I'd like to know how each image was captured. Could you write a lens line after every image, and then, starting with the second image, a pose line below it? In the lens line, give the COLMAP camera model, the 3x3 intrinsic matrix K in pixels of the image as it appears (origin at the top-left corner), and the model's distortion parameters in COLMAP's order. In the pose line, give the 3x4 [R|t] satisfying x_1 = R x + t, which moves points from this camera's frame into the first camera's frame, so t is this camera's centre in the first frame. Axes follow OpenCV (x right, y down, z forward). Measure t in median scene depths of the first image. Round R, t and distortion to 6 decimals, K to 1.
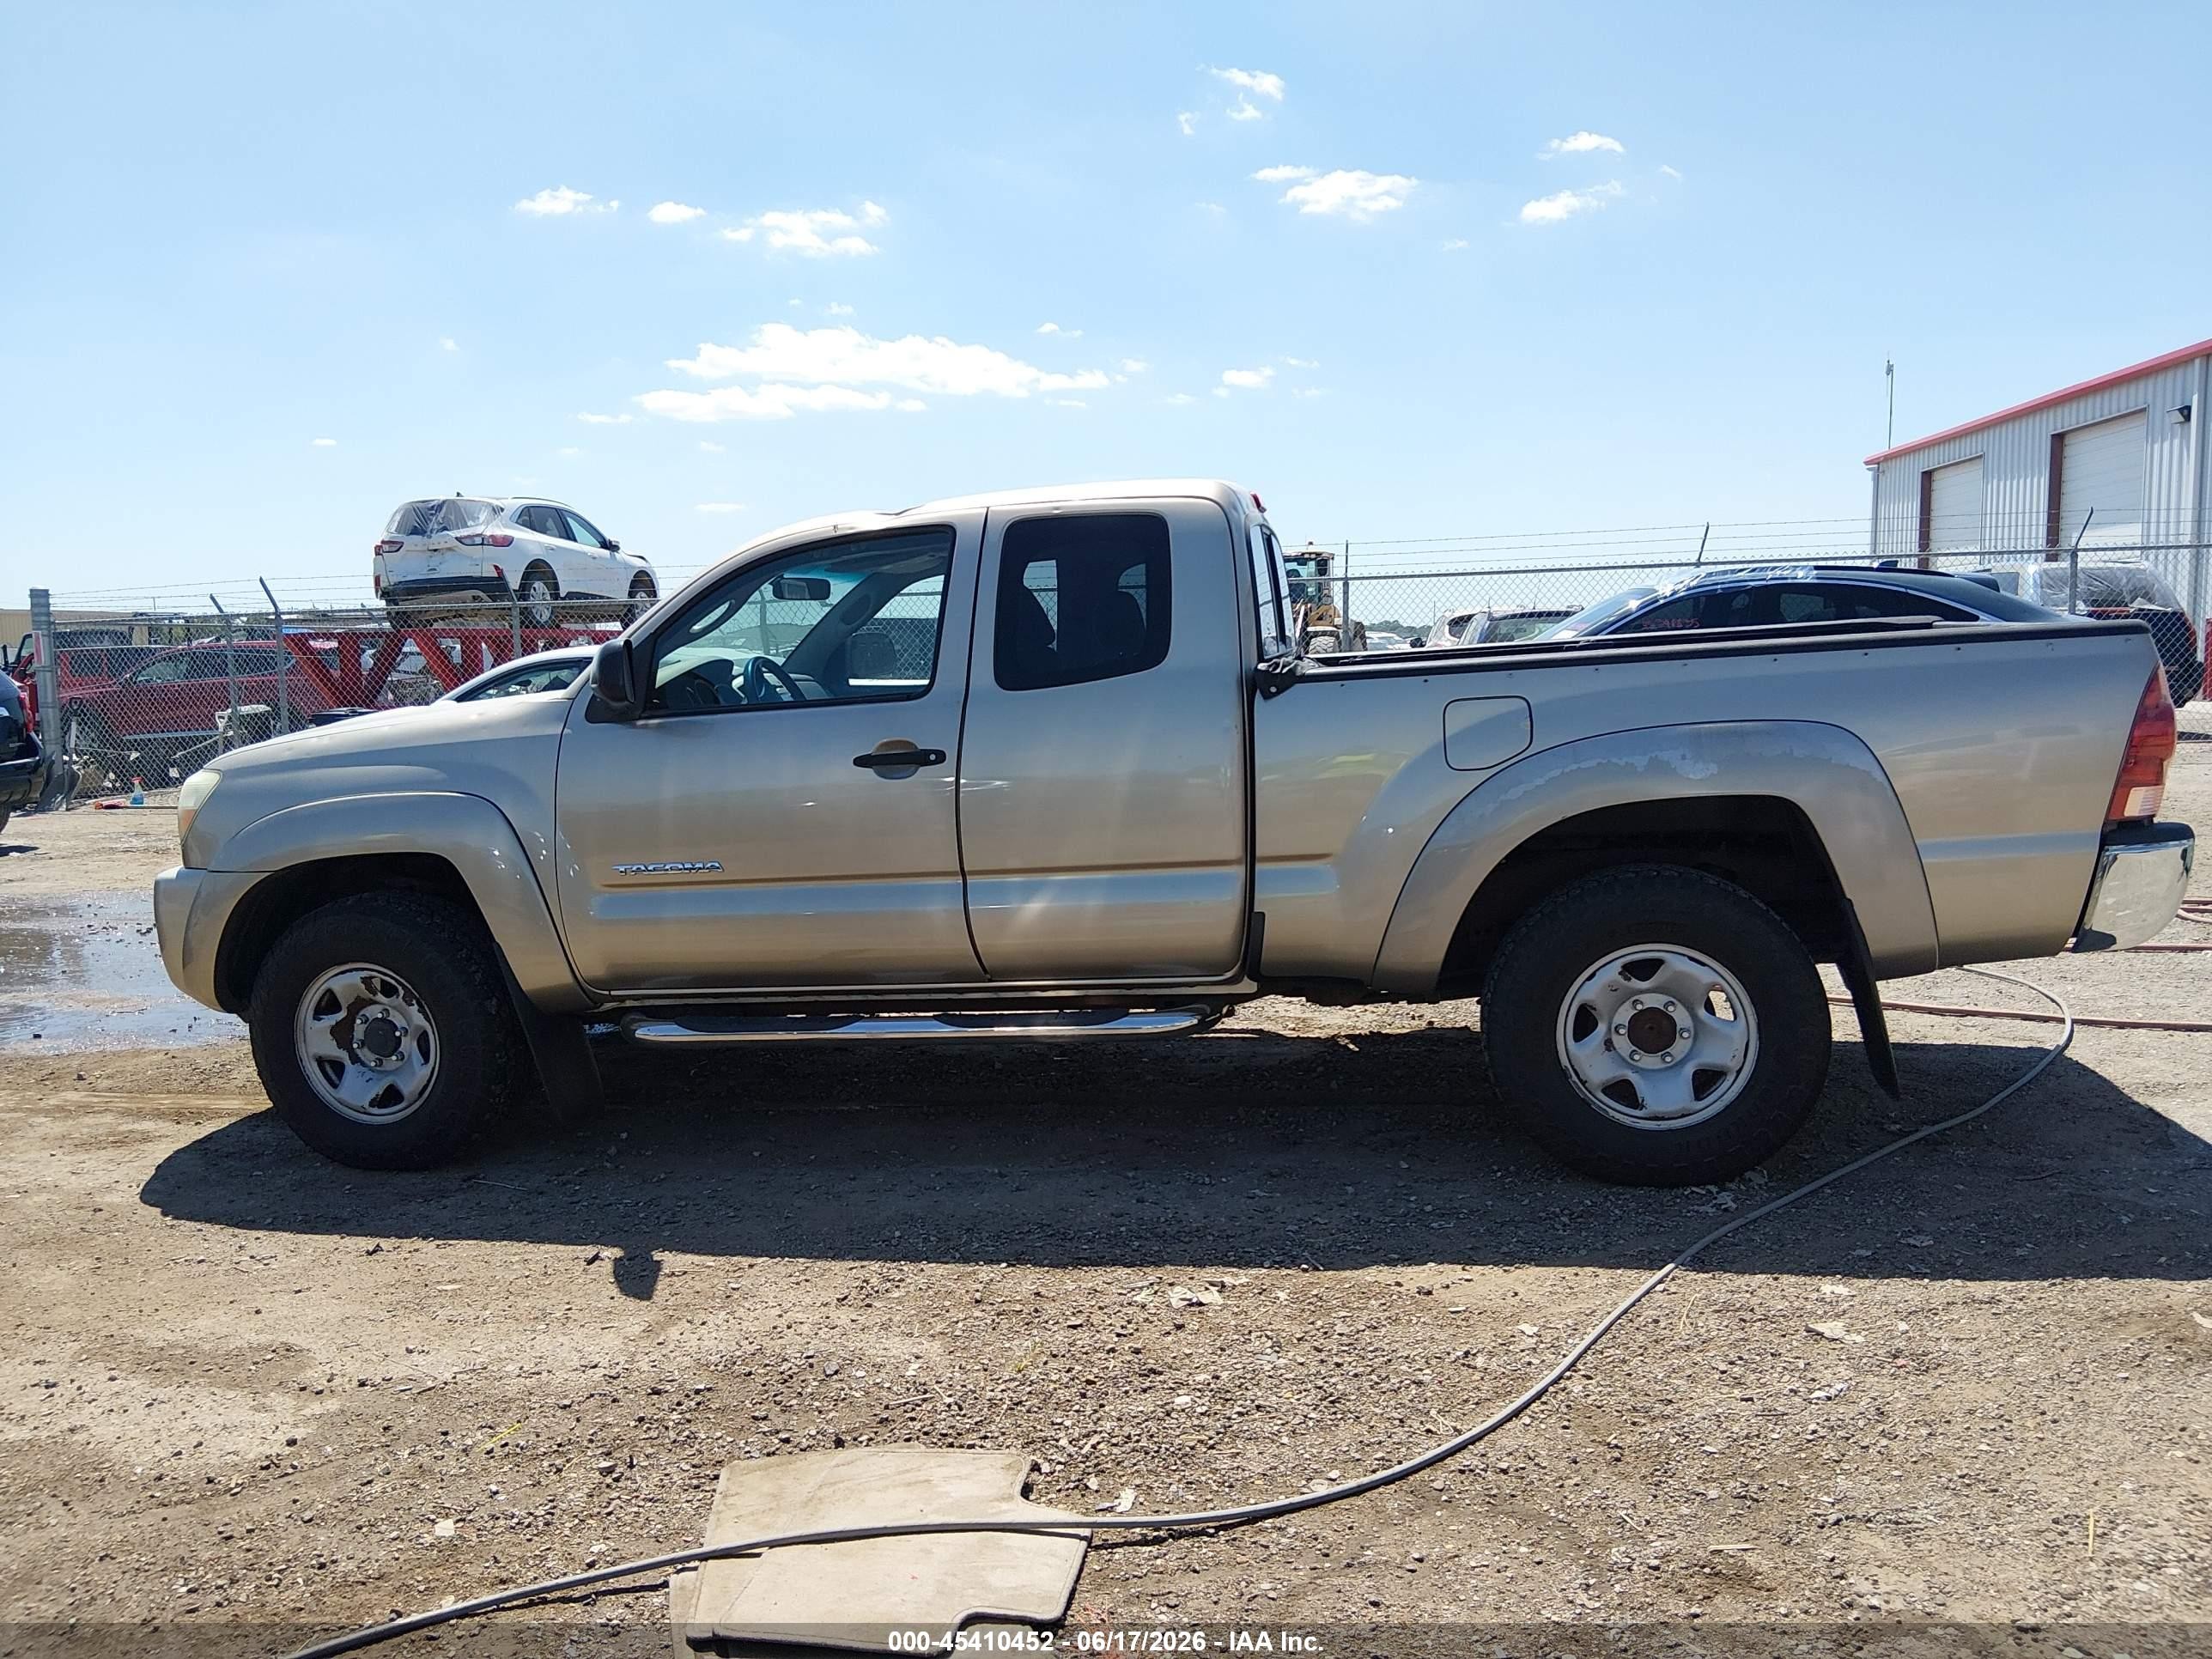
lens RADIAL K [[1700.6, 0, 1097.6], [0, 1700.6, 833.2], [0, 0, 1]] dist [0.087402, -0.153688]
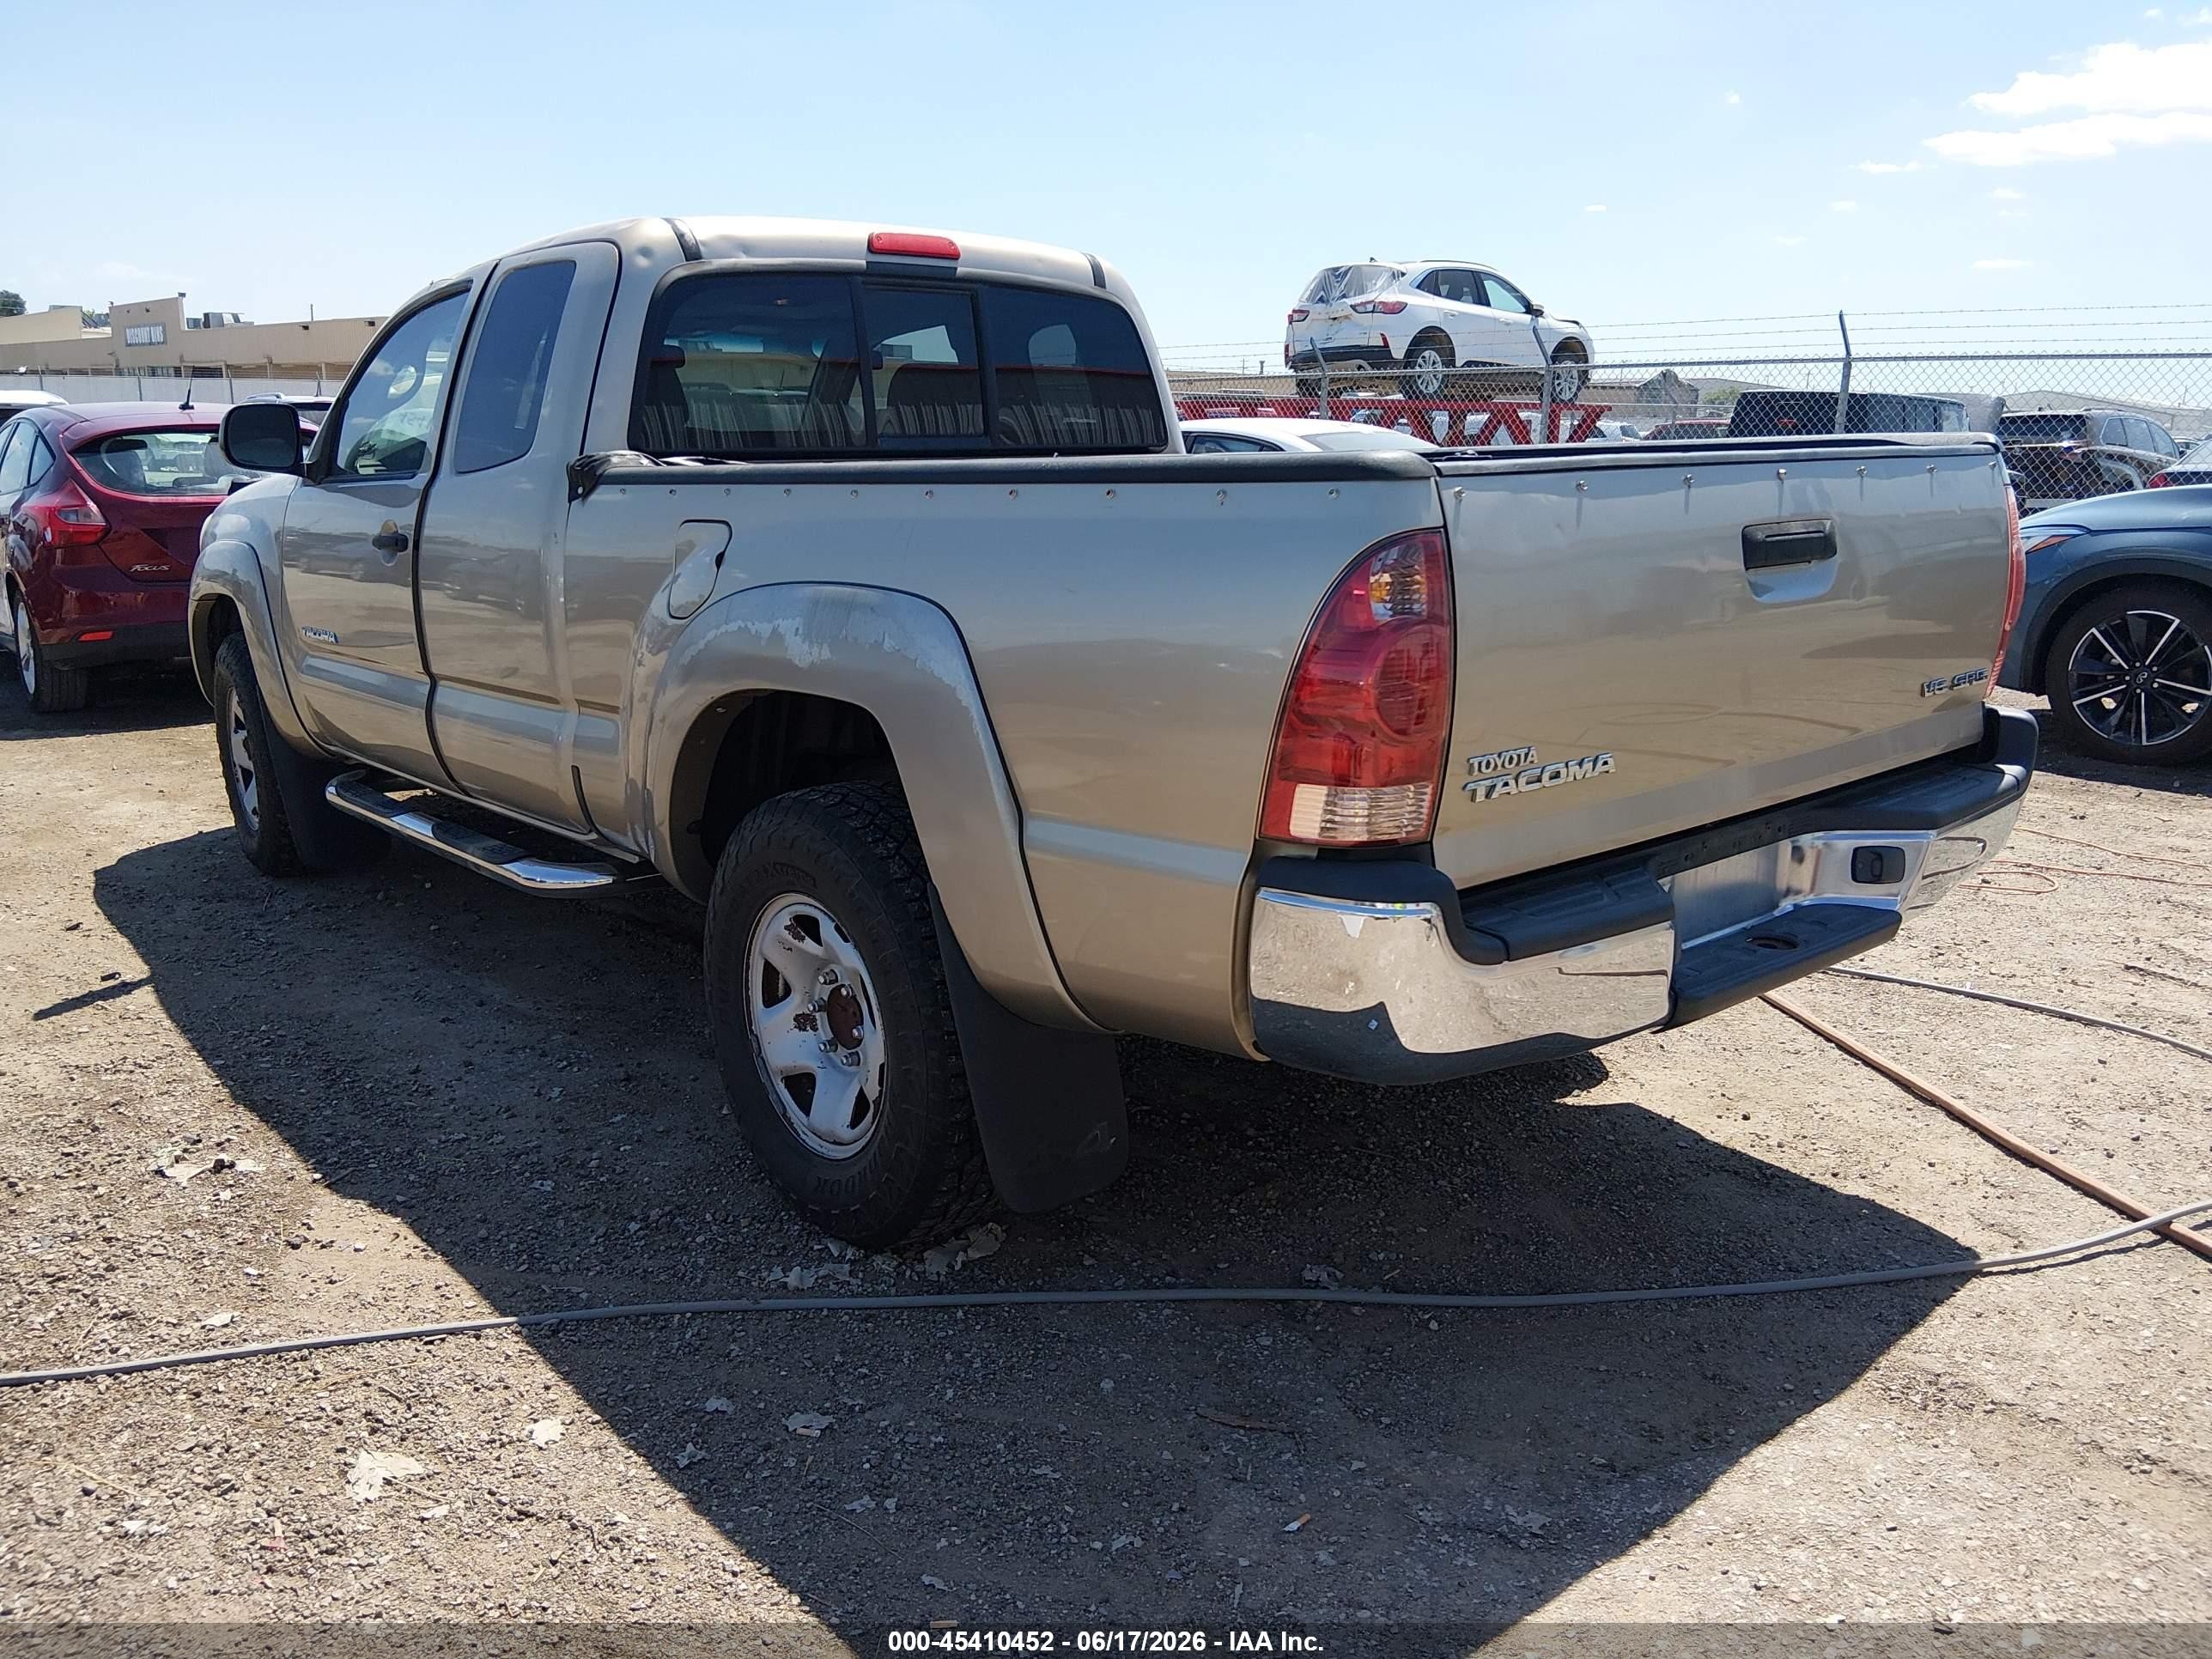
lens RADIAL K [[1678.3, 0, 1132.4], [0, 1678.3, 831.4], [0, 0, 1]] dist [0.088169, -0.148456]
pose [[0.774219, 0.180353, -0.606678, 0.185368], [-0.099123, 0.981264, 0.165213, -0.019366], [0.625107, -0.067775, 0.777591, 0.122457]]
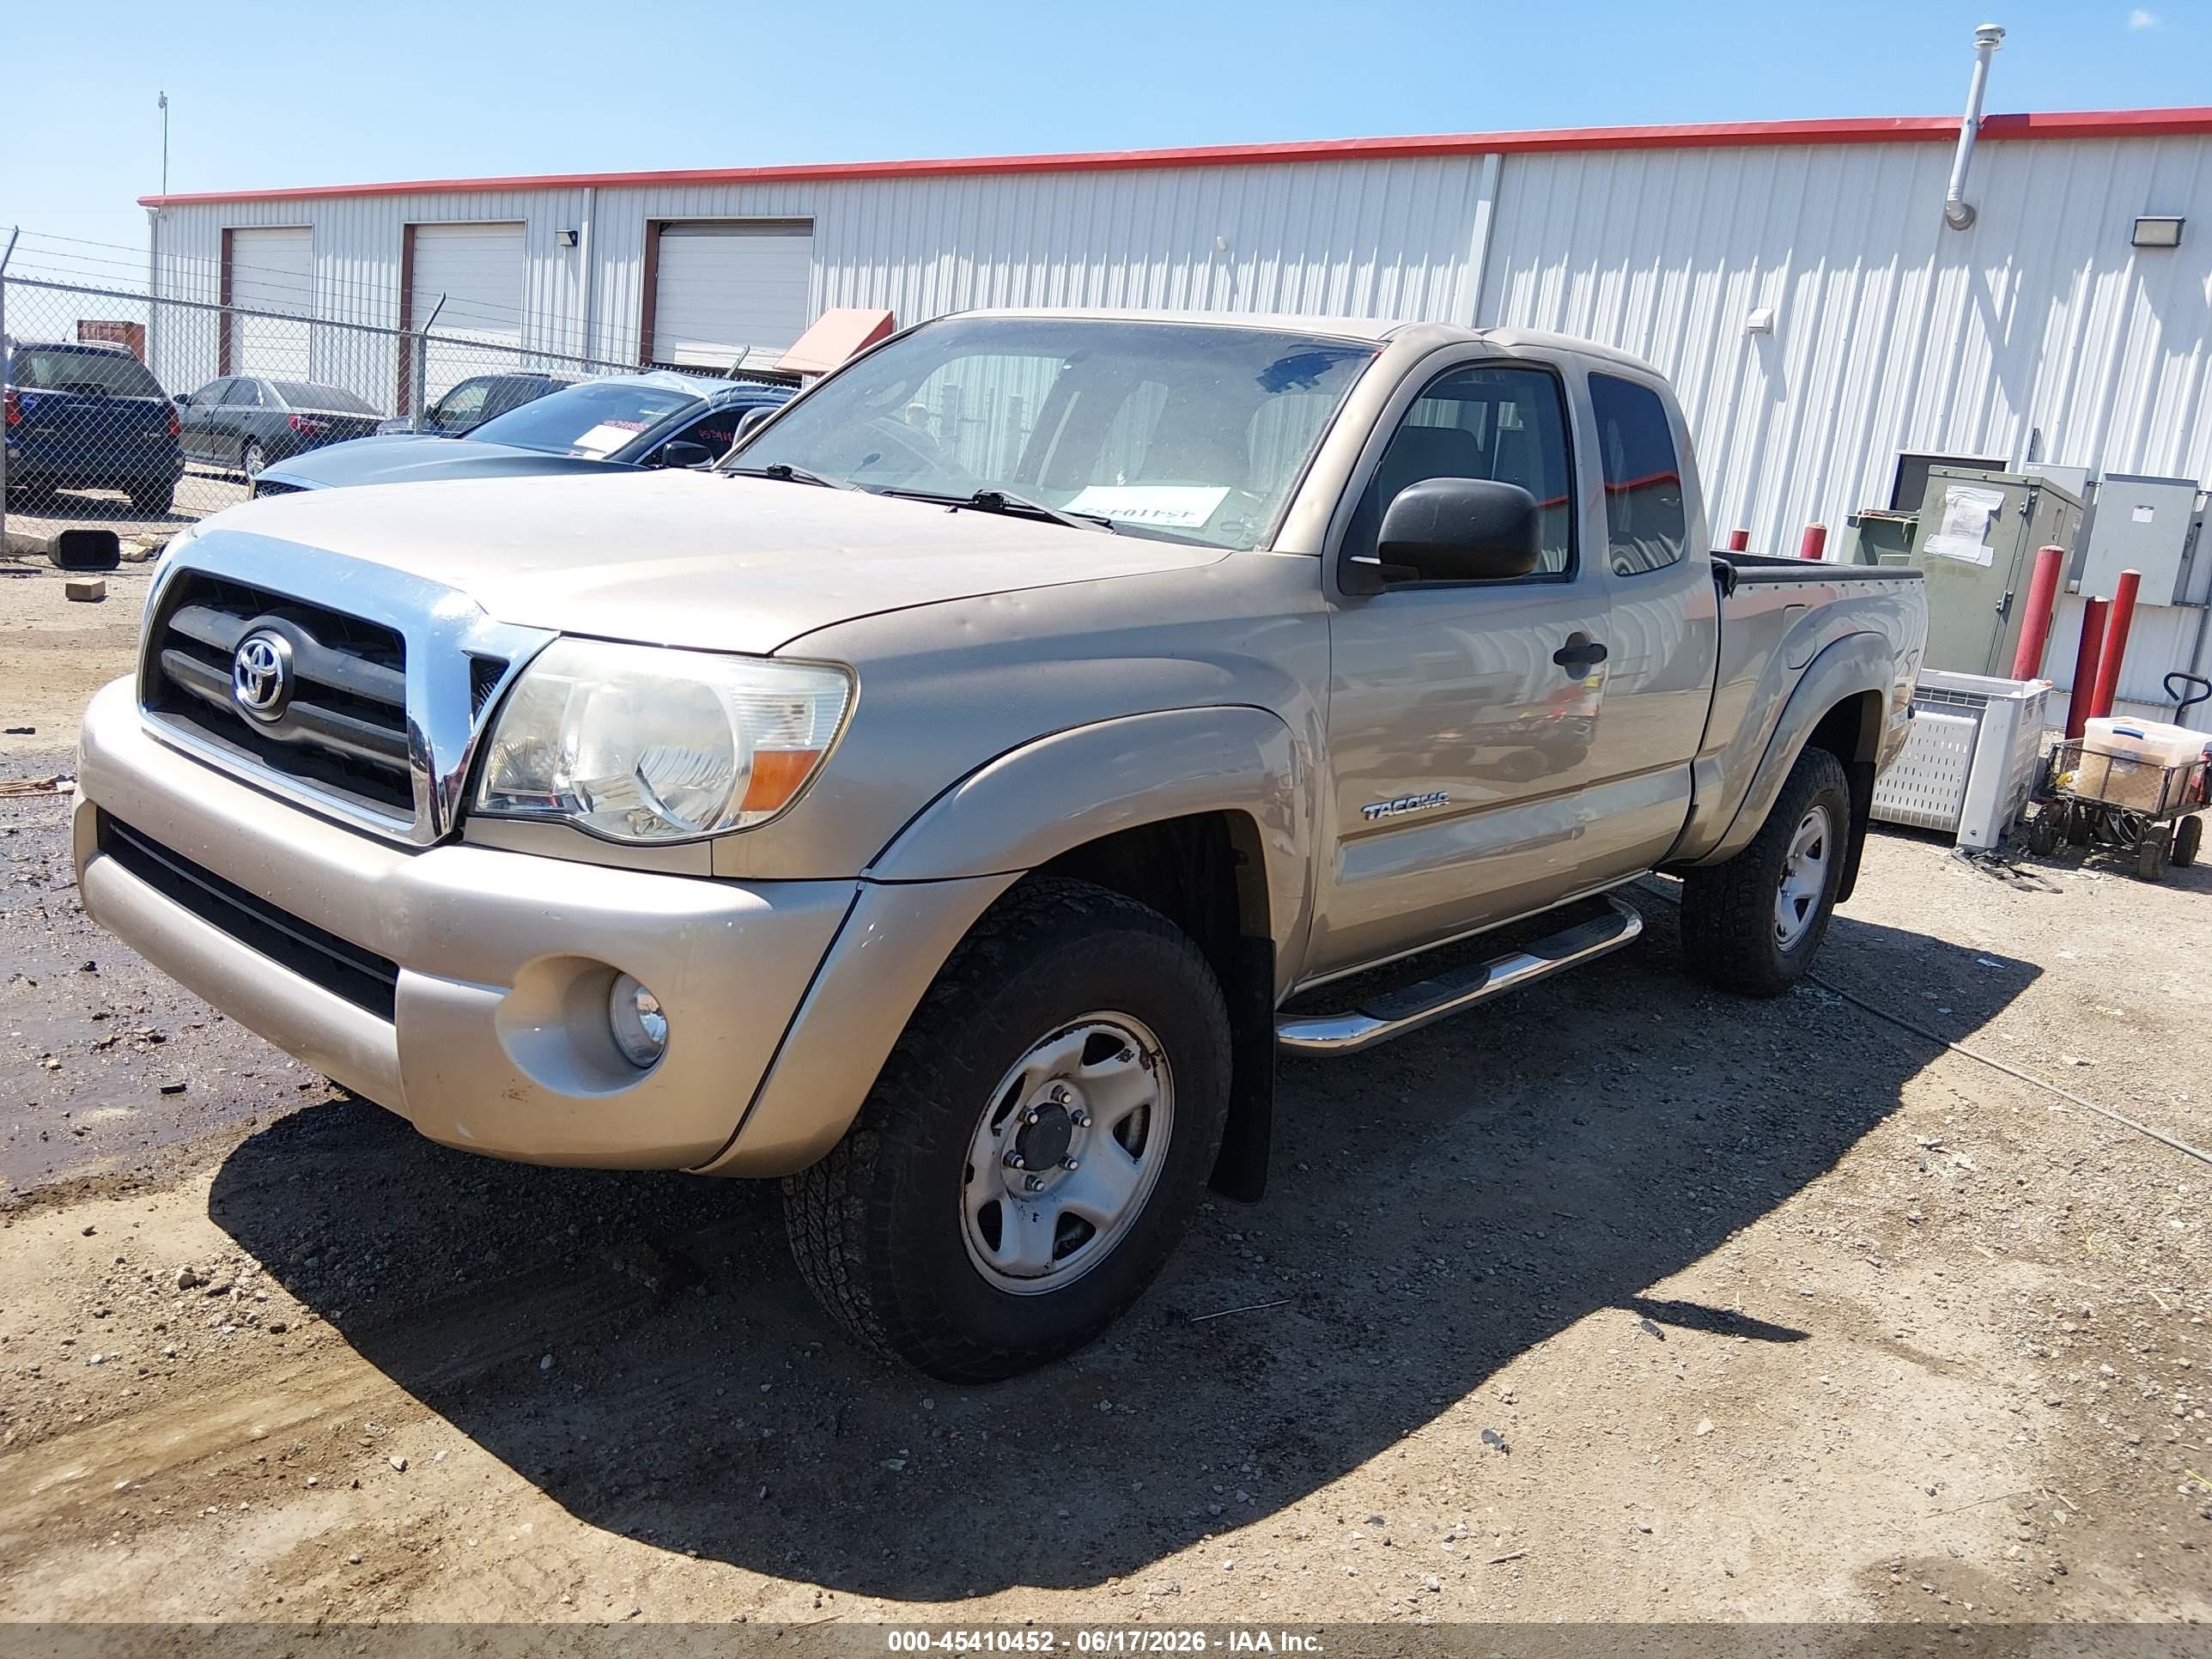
lens RADIAL K [[1717.0, 0, 1117.0], [0, 1717.0, 824.3], [0, 0, 1]] dist [0.106956, -0.167617]
pose [[0.485930, -0.091714, 0.869172, -0.228636], [-0.017457, 0.993262, 0.114568, -0.012783], [-0.873823, -0.070845, 0.481055, 0.183691]]
